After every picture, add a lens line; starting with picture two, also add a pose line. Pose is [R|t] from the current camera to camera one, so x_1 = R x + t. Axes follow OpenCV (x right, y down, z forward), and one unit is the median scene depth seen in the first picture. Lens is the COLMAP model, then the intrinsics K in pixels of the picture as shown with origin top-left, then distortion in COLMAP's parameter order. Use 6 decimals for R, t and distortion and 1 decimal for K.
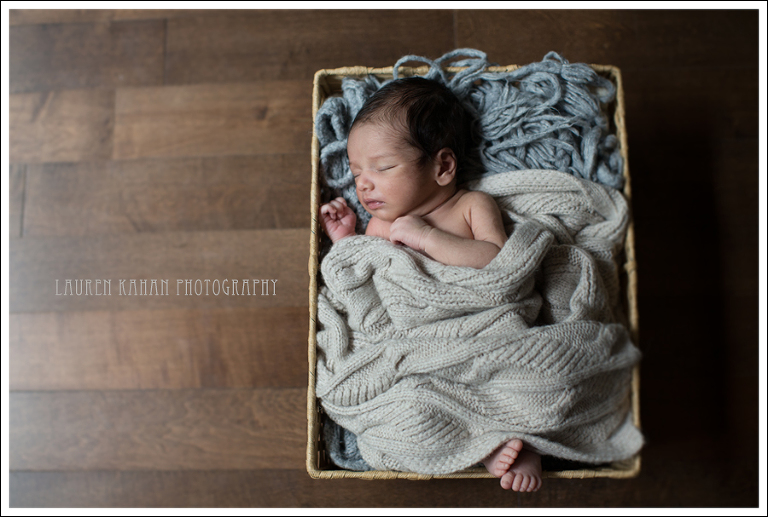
lens RADIAL K [[1136.8, 0, 384.0], [0, 1136.8, 258.5], [0, 0, 1]] dist [-0.205740, 0.155876]
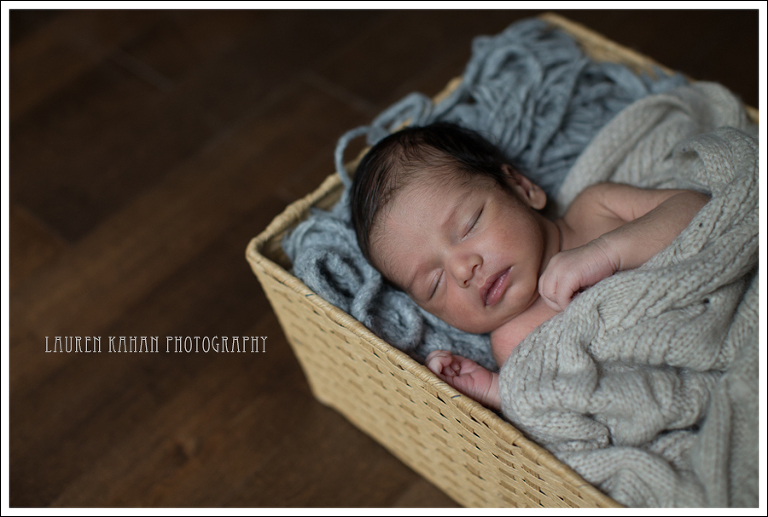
lens RADIAL K [[1136.8, 0, 384.0], [0, 1136.8, 258.5], [0, 0, 1]] dist [-0.205740, 0.155876]
pose [[0.671146, -0.534099, 0.514102, -0.369453], [0.723798, 0.622012, -0.298692, 0.081968], [-0.160246, 0.572572, 0.804041, 0.573470]]
